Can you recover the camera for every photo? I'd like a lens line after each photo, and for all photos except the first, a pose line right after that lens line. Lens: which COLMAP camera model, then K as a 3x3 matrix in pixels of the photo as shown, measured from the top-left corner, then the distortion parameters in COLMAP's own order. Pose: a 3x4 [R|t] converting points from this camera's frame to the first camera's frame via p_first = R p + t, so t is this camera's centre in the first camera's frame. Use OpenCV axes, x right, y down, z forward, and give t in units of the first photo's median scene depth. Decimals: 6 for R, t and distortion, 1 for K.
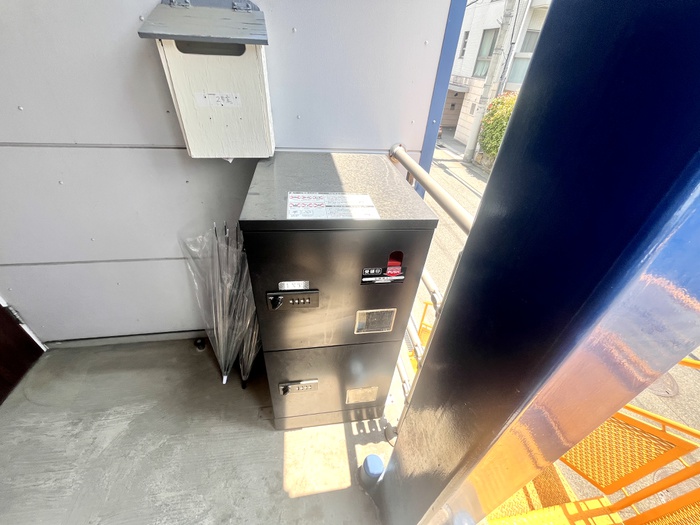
lens RADIAL K [[285.6, 0, 351.2], [0, 285.6, 263.0], [0, 0, 1]] dist [-0.006048, 0.000906]
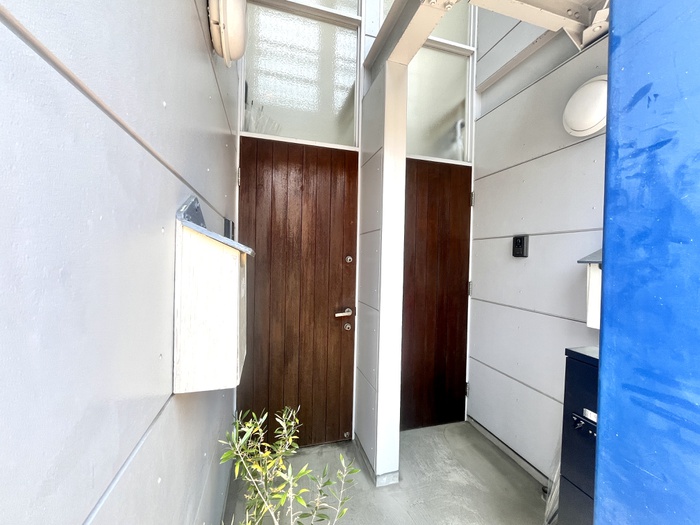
lens RADIAL K [[285.6, 0, 350.8], [0, 285.6, 262.8], [0, 0, 1]] dist [-0.006048, 0.000906]
pose [[0.124300, -0.046949, -0.991133, 0.566310], [-0.598293, 0.793324, -0.112612, 0.197688], [0.791577, 0.606986, 0.070521, -0.203095]]
